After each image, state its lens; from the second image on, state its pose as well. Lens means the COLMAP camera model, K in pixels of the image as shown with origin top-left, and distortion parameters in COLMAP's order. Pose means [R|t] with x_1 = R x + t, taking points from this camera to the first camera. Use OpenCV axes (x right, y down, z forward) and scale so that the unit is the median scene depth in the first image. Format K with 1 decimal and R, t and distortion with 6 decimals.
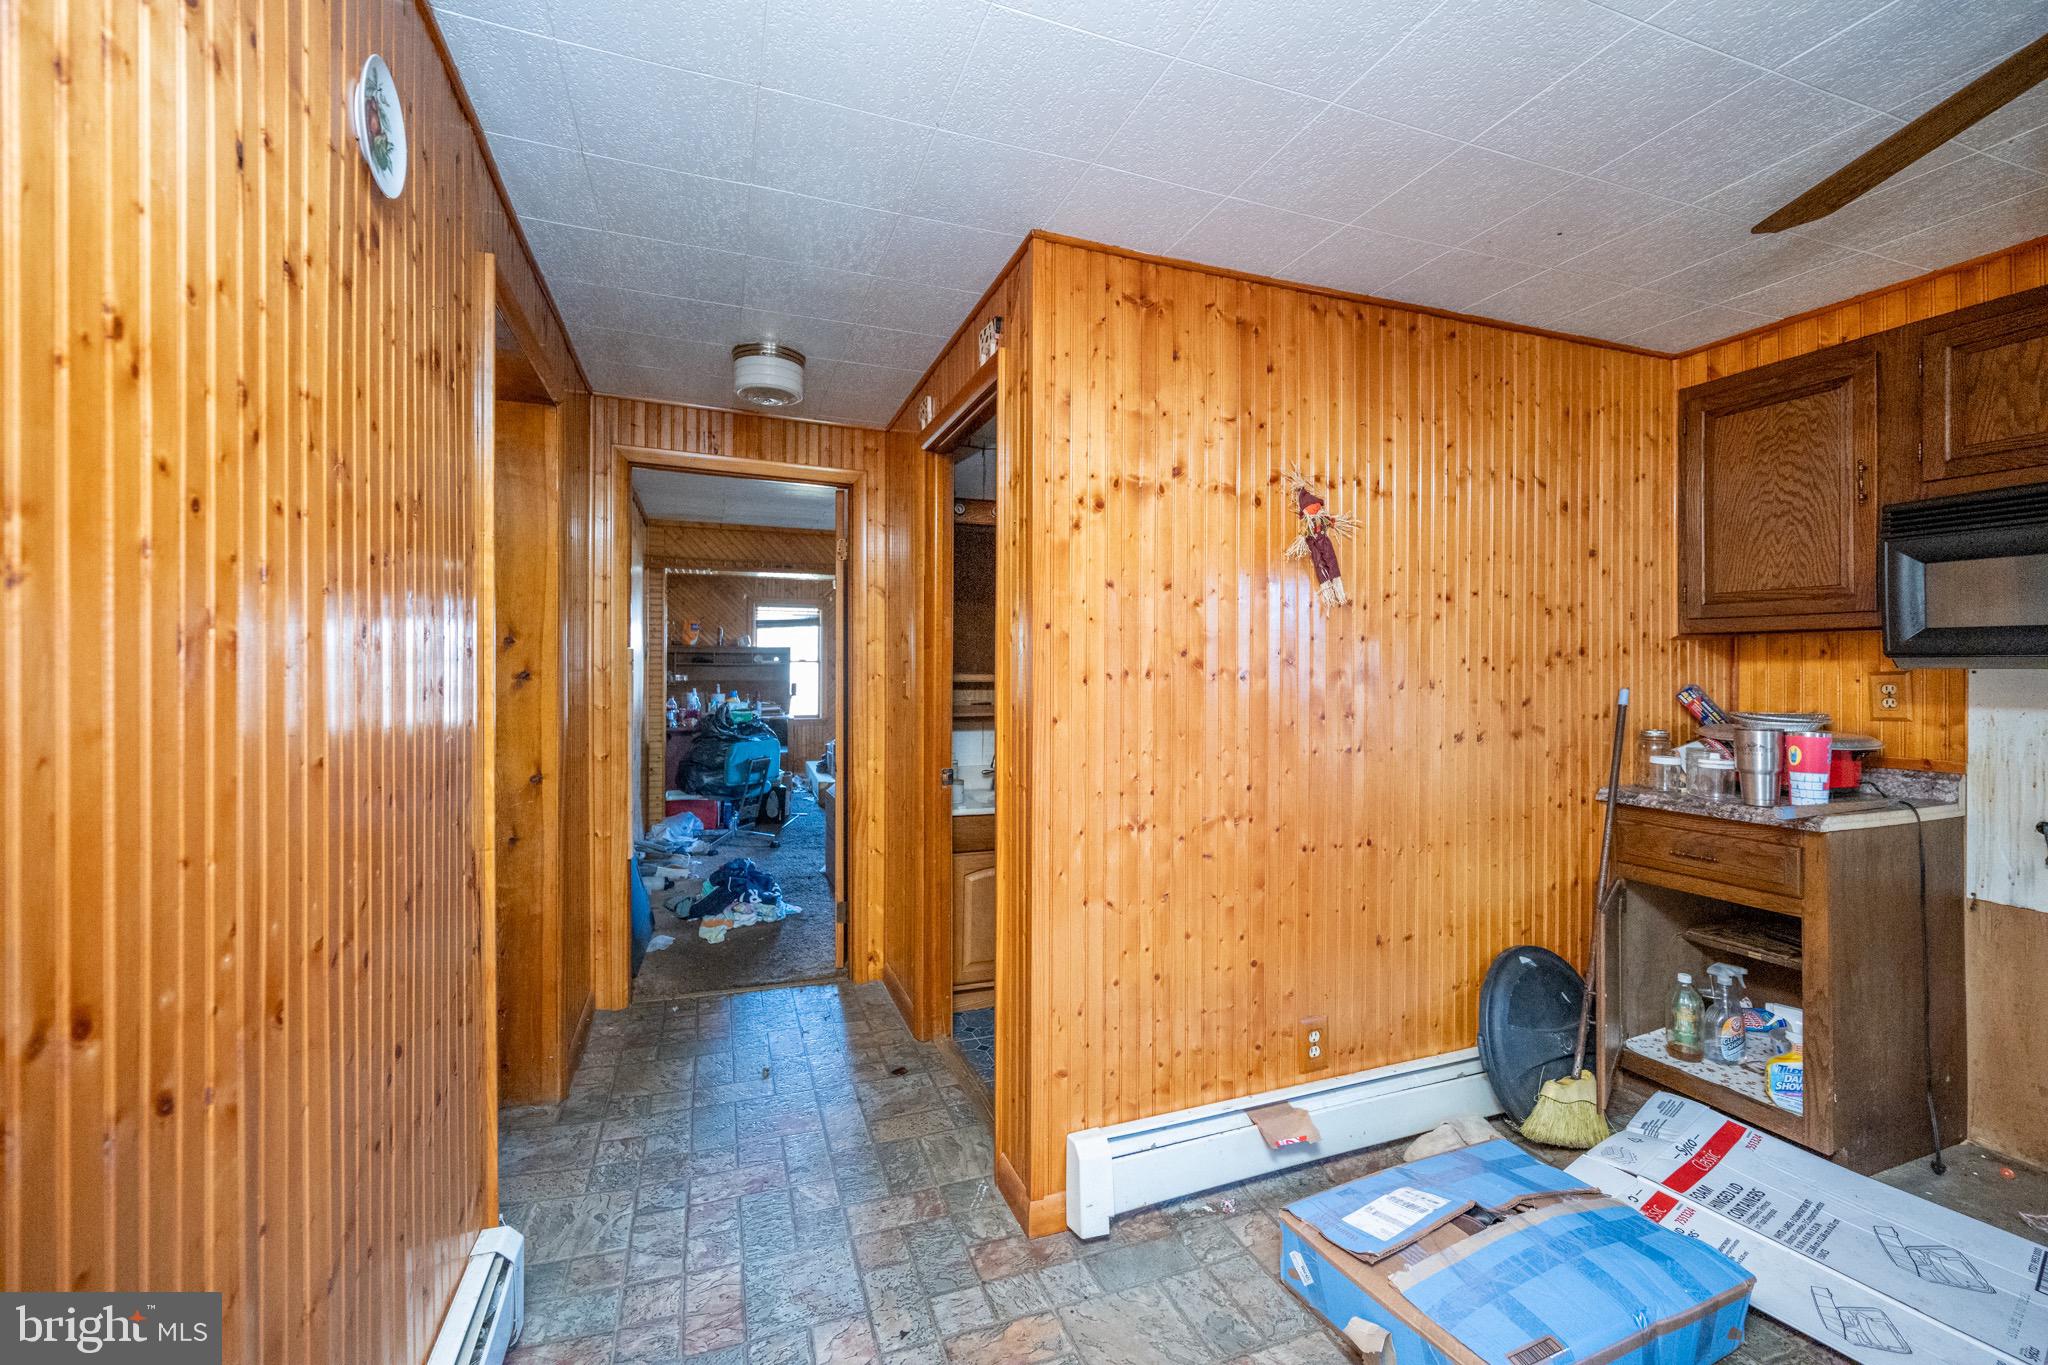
lens RADIAL K [[818.4, 0, 1032.2], [0, 818.4, 675.1], [0, 0, 1]] dist [-0.001792, -0.002600]
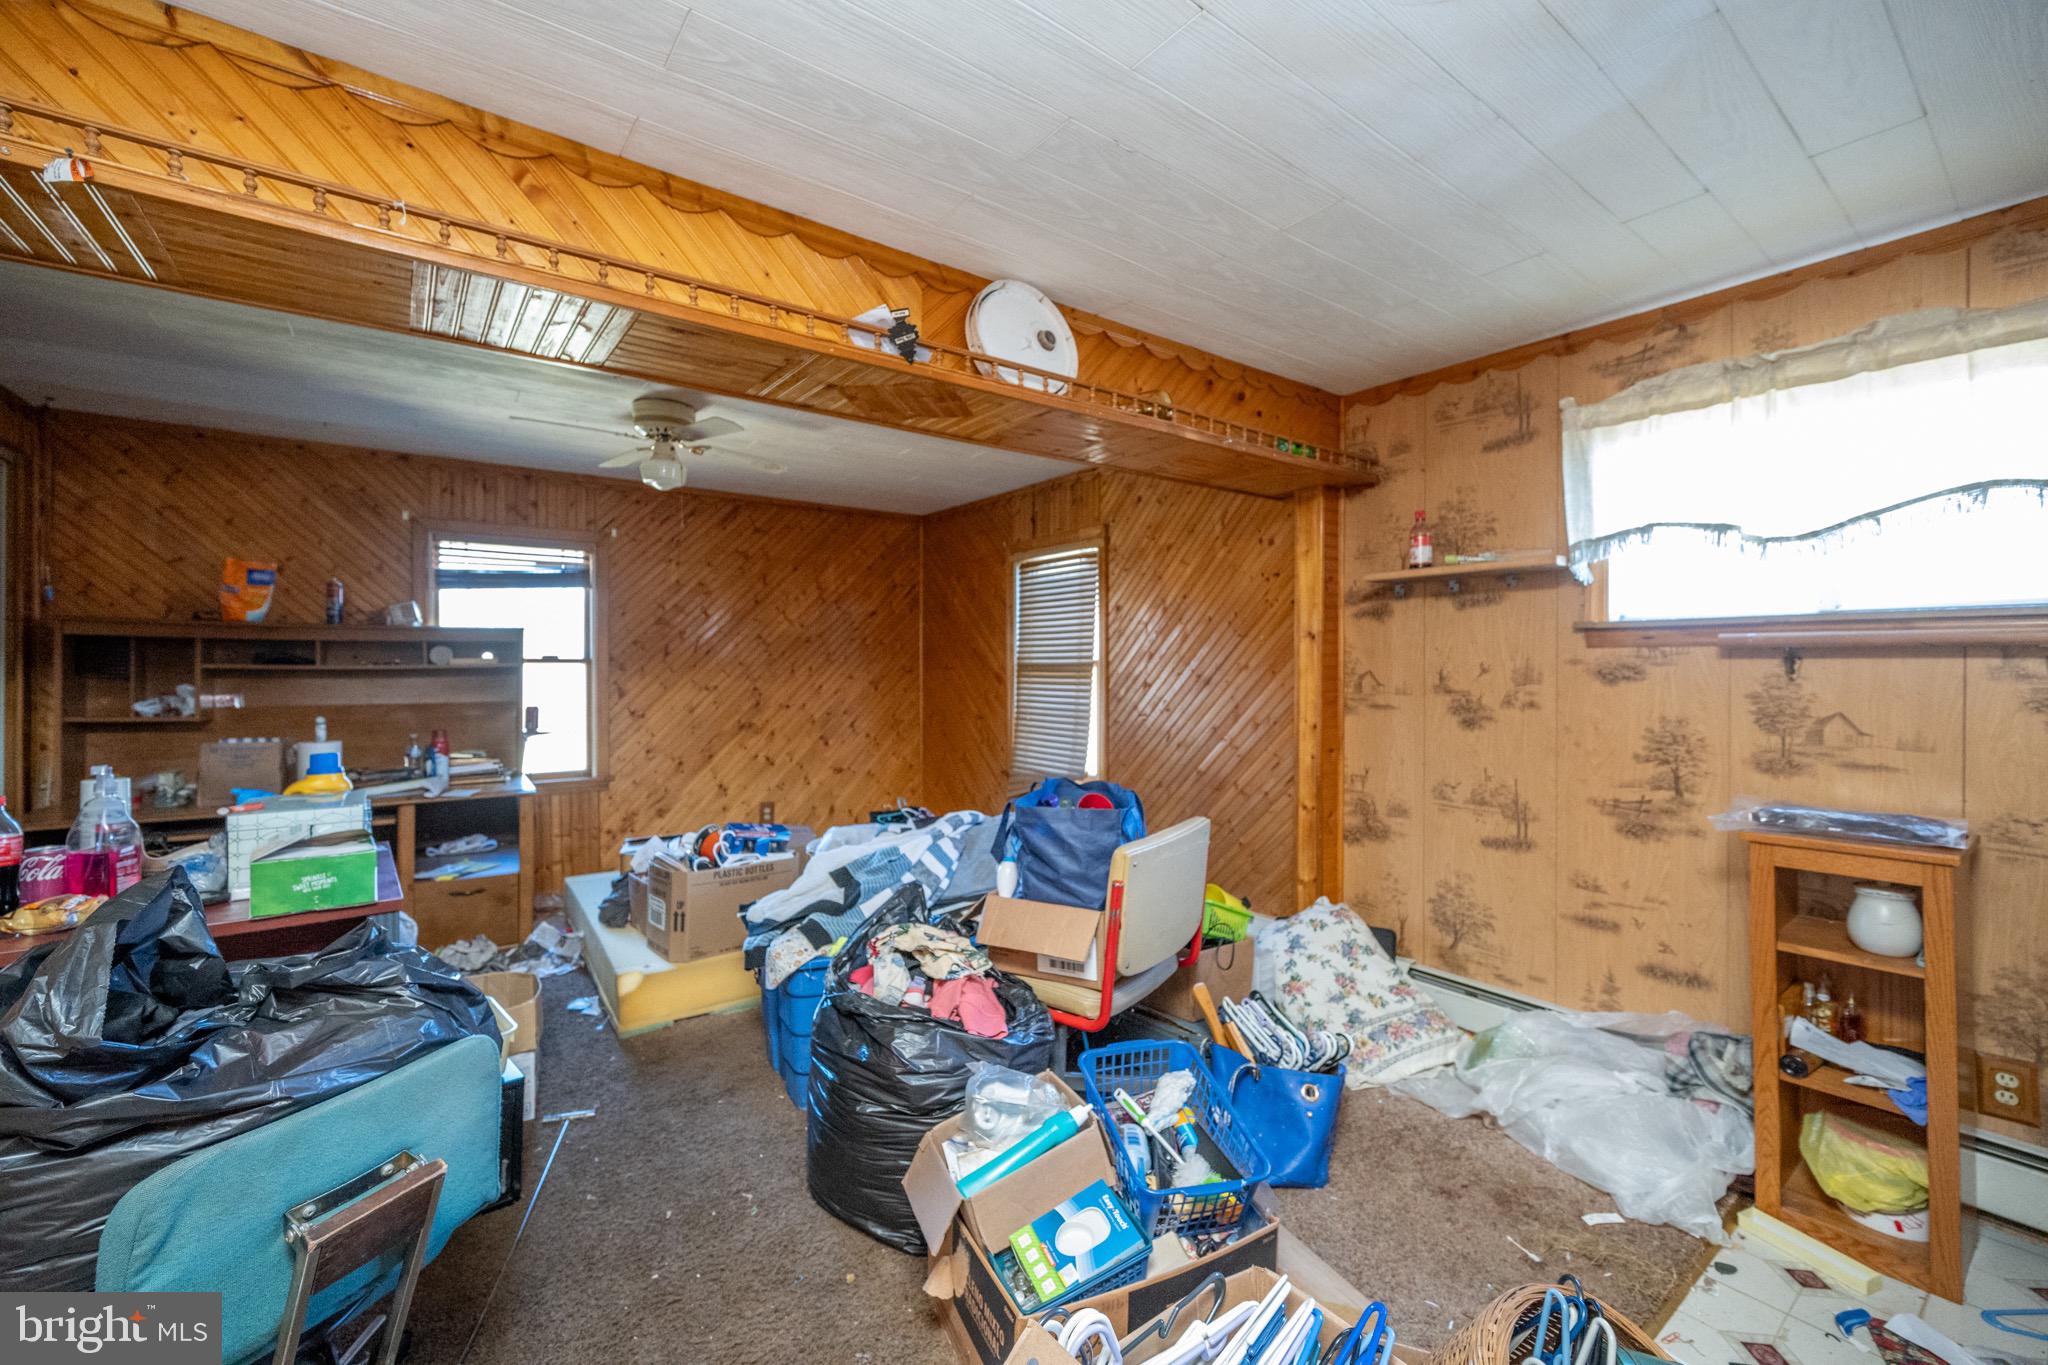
lens RADIAL K [[818.4, 0, 1033.5], [0, 818.4, 667.8], [0, 0, 1]] dist [-0.001792, -0.002600]
pose [[0.955914, -0.003745, 0.293621, -0.155295], [0.003453, 0.999993, 0.001512, -0.011961], [-0.293625, -0.000432, 0.955921, 0.473824]]
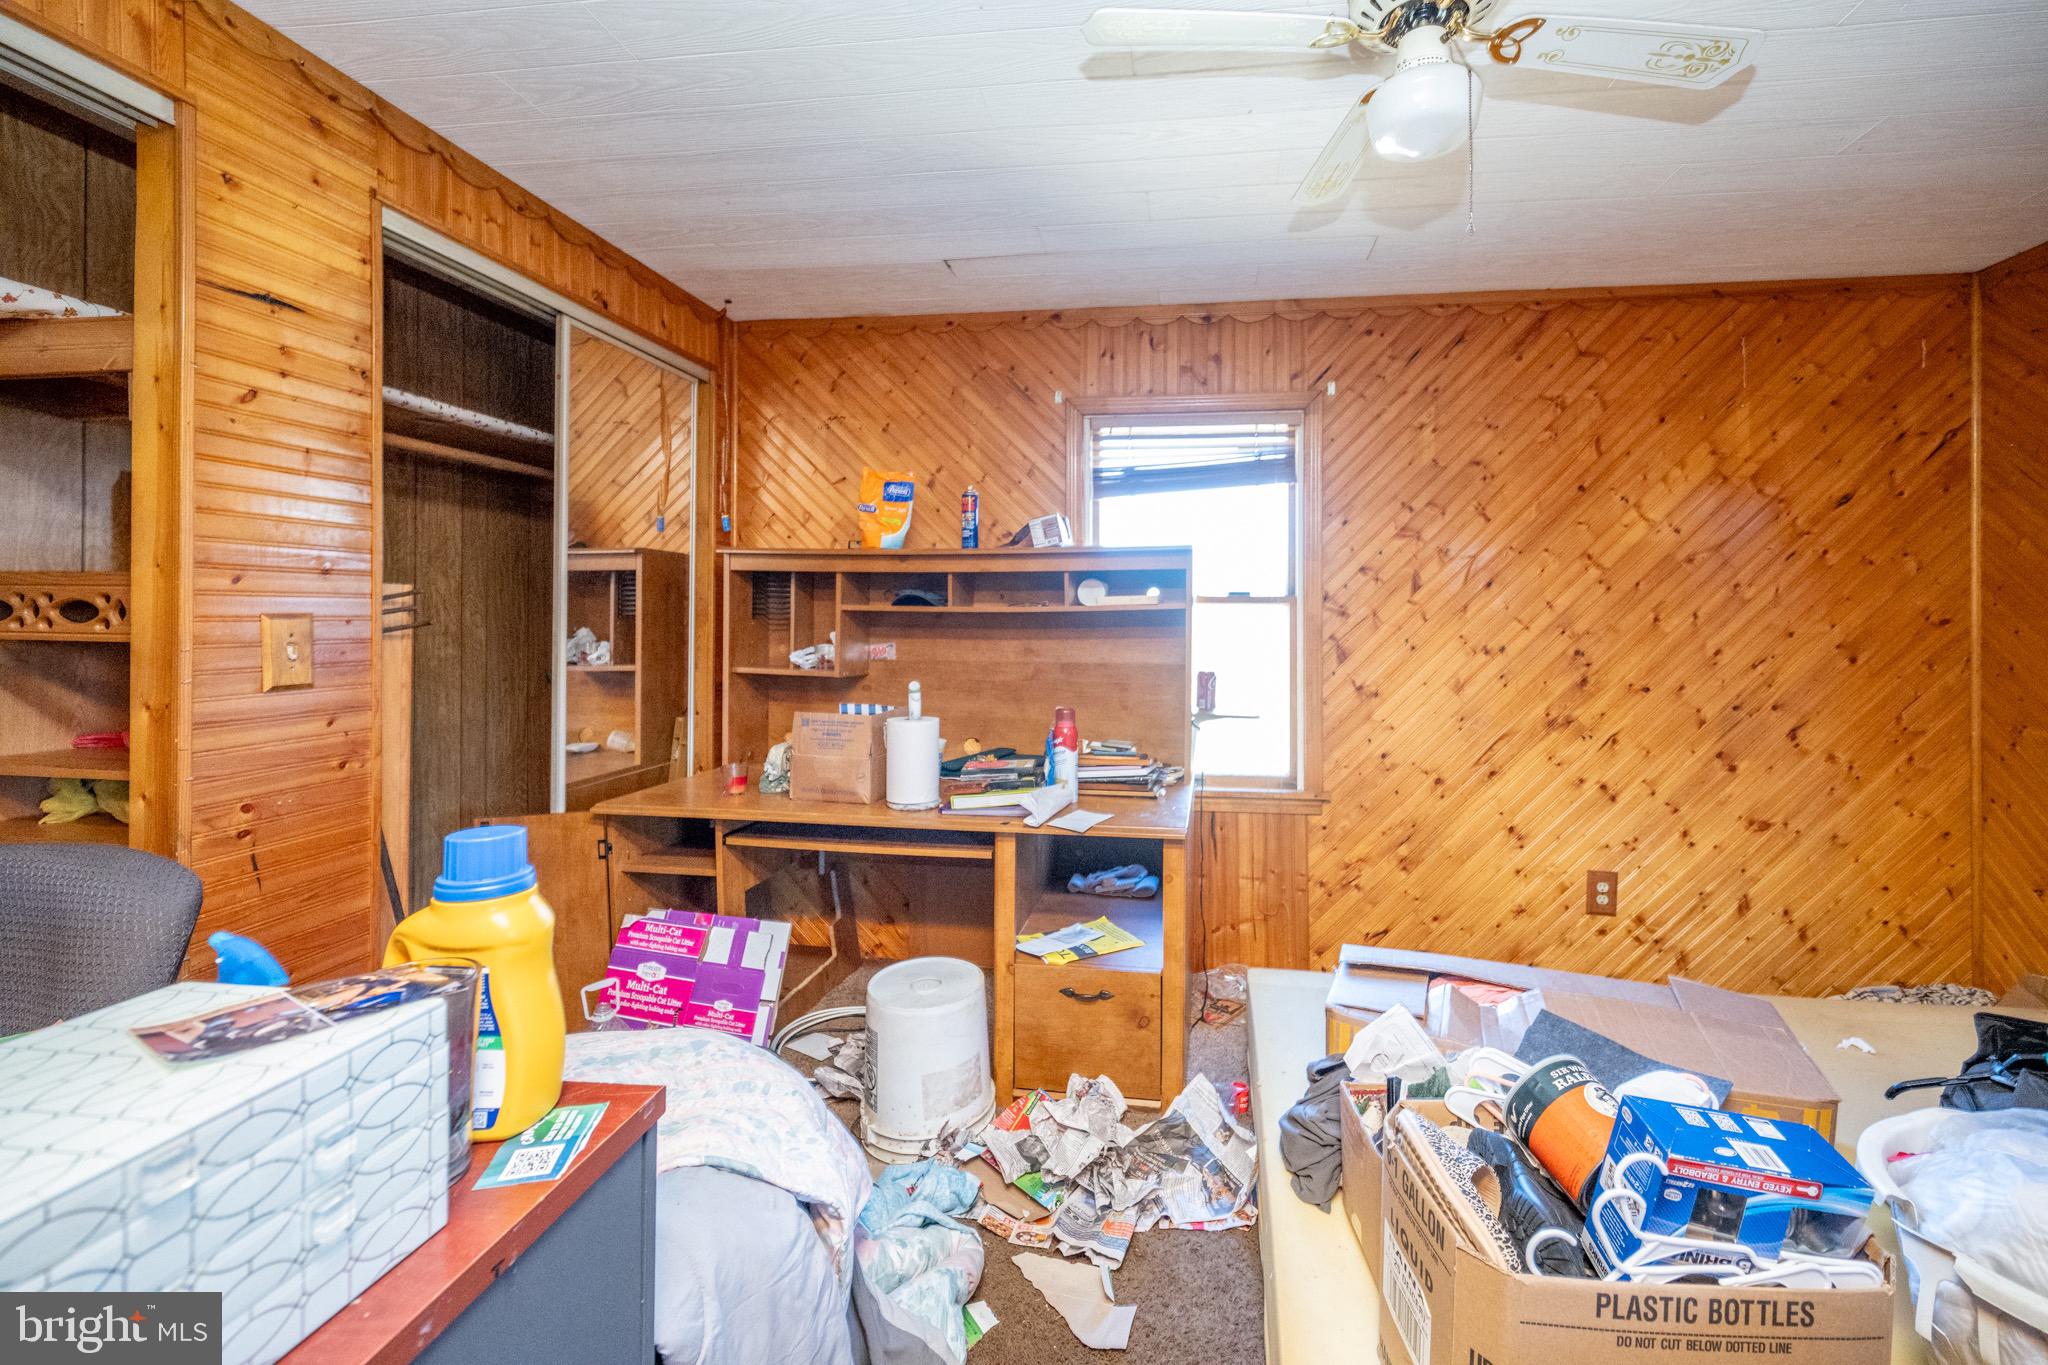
lens RADIAL K [[818.4, 0, 1104.4], [0, 818.4, 615.2], [0, 0, 1]] dist [-0.001792, -0.002600]
pose [[0.890302, -0.002394, -0.455364, -0.190883], [-0.001340, 0.999968, -0.007878, -0.008510], [0.455368, 0.007624, 0.890271, 0.722754]]
